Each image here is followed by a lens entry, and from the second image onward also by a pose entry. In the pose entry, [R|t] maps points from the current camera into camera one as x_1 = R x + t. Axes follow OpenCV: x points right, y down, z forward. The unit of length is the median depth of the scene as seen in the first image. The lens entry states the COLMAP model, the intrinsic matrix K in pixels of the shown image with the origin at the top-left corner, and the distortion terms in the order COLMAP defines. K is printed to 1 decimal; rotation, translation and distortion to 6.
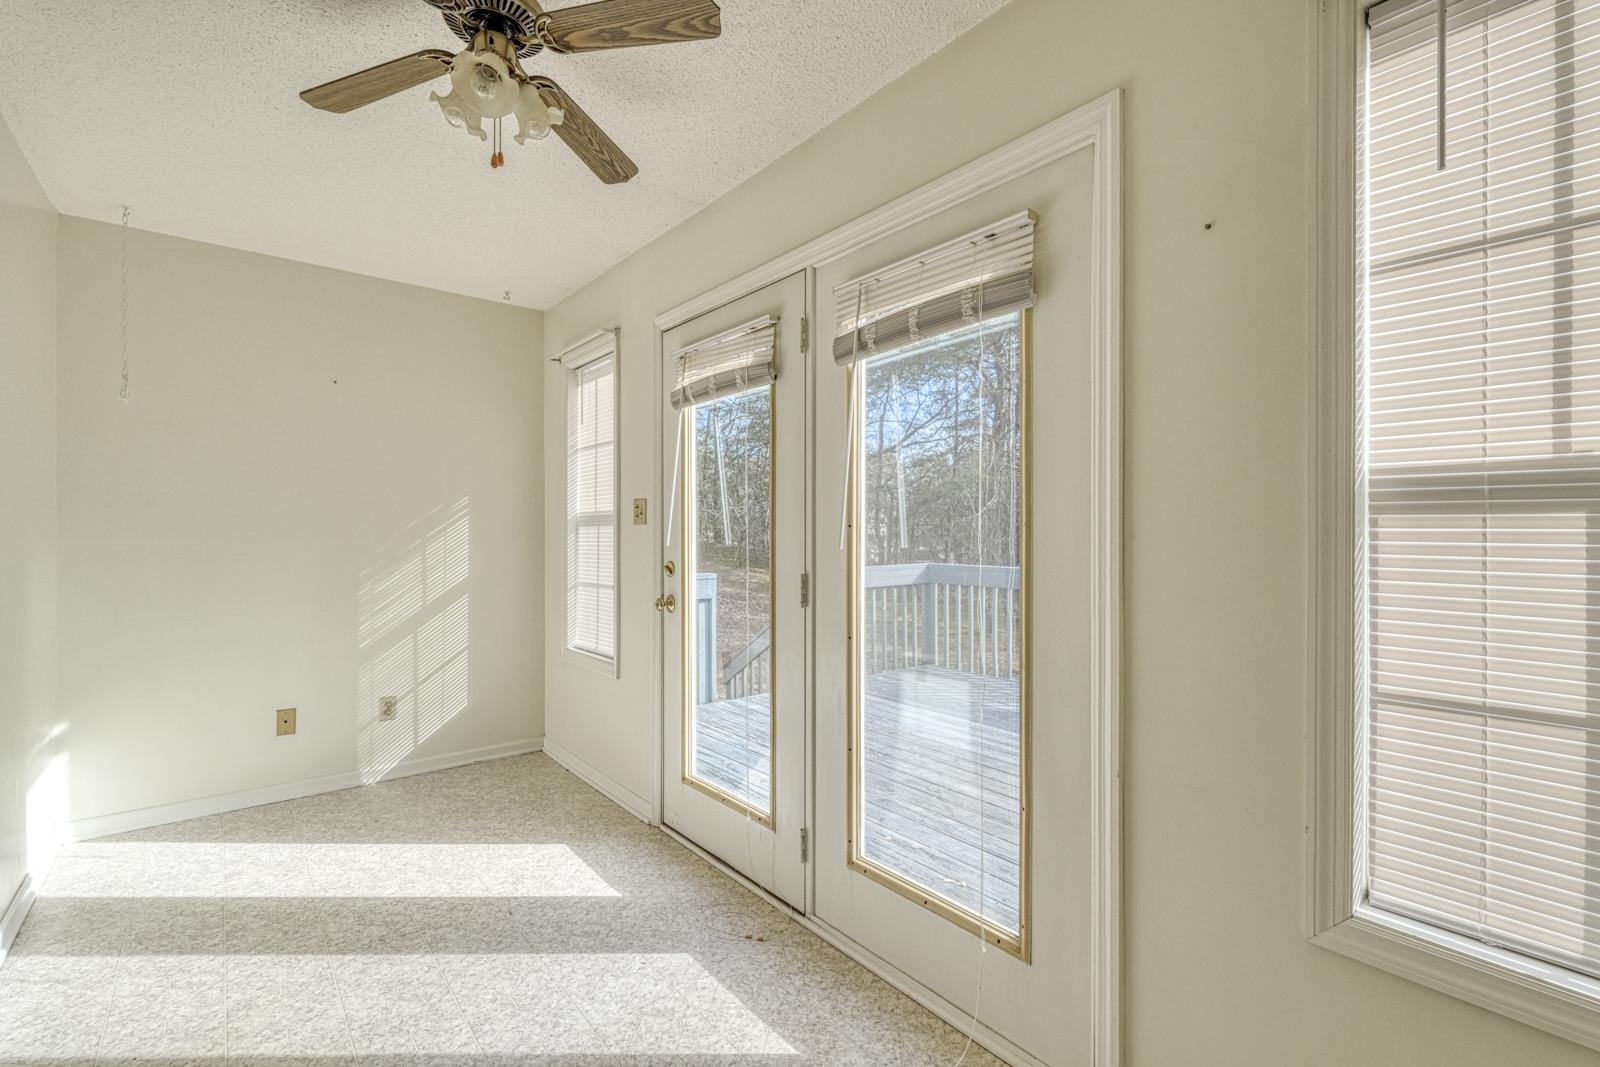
lens RADIAL K [[710.3, 0, 800.8], [0, 710.3, 533.6], [0, 0, 1]] dist [0.004427, 0.000218]
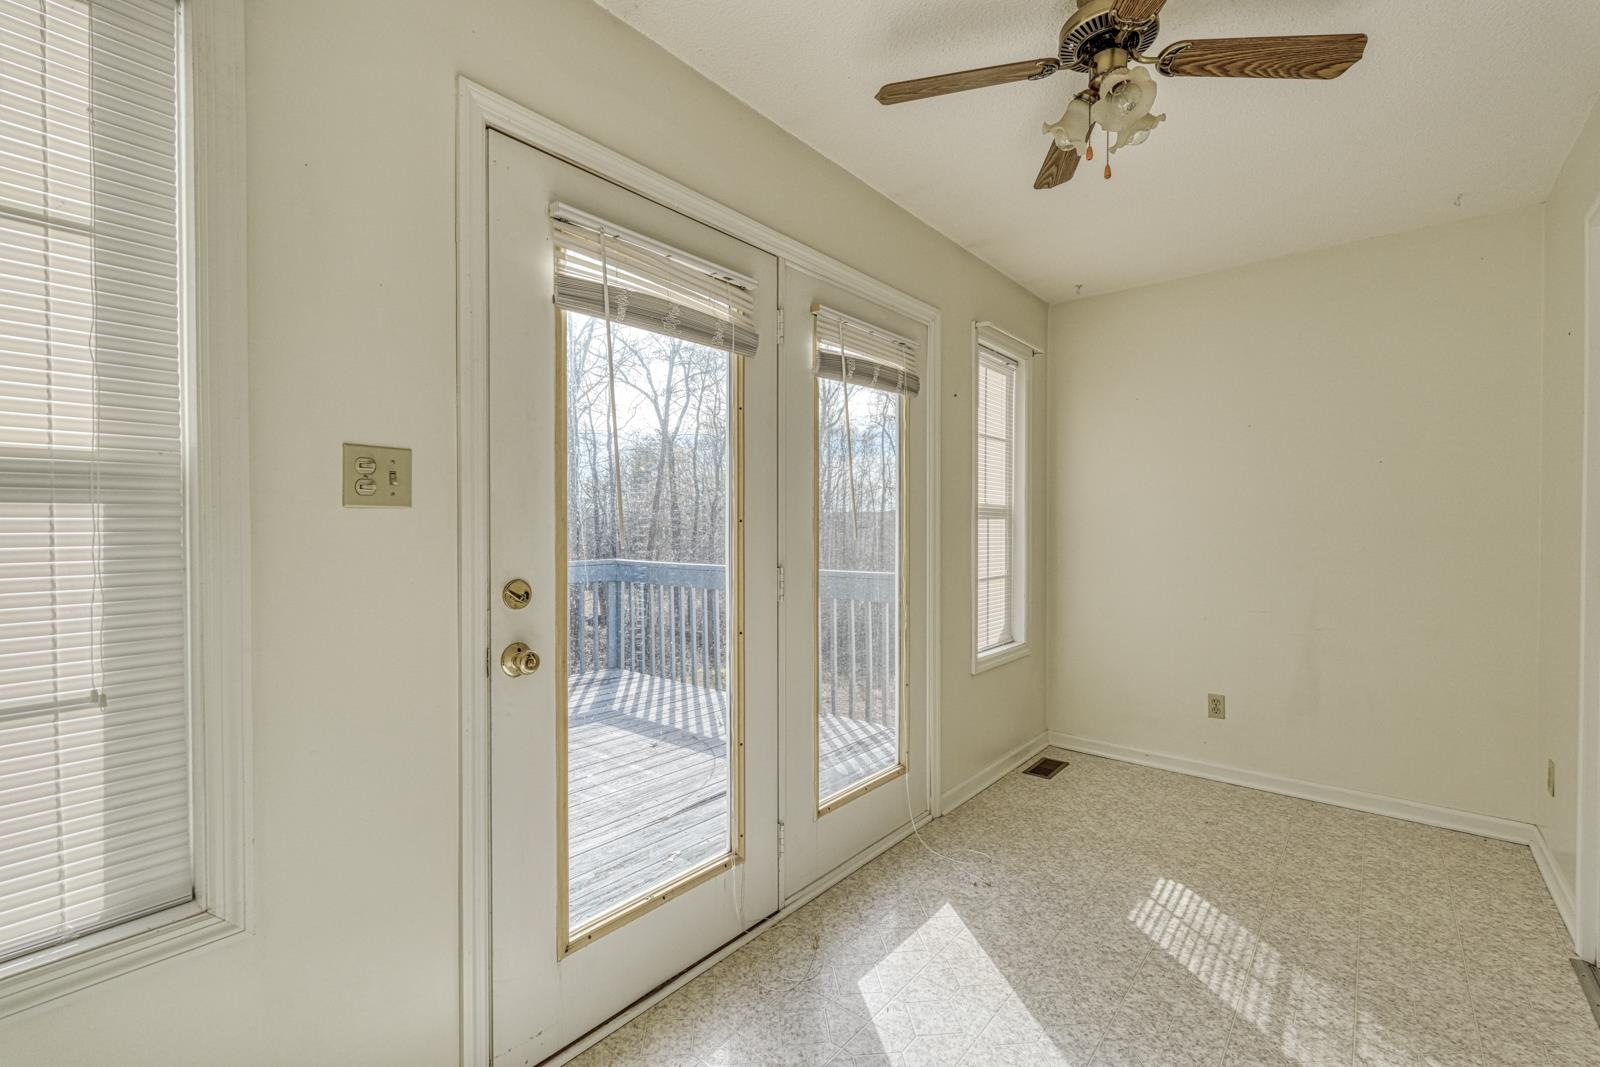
lens RADIAL K [[710.3, 0, 800.8], [0, 710.3, 533.6], [0, 0, 1]] dist [0.004427, 0.000218]
pose [[-0.199414, -0.013842, 0.979817, -1.019565], [-0.002228, 0.999904, 0.013673, -0.004477], [-0.979913, 0.000543, -0.199426, 1.229160]]
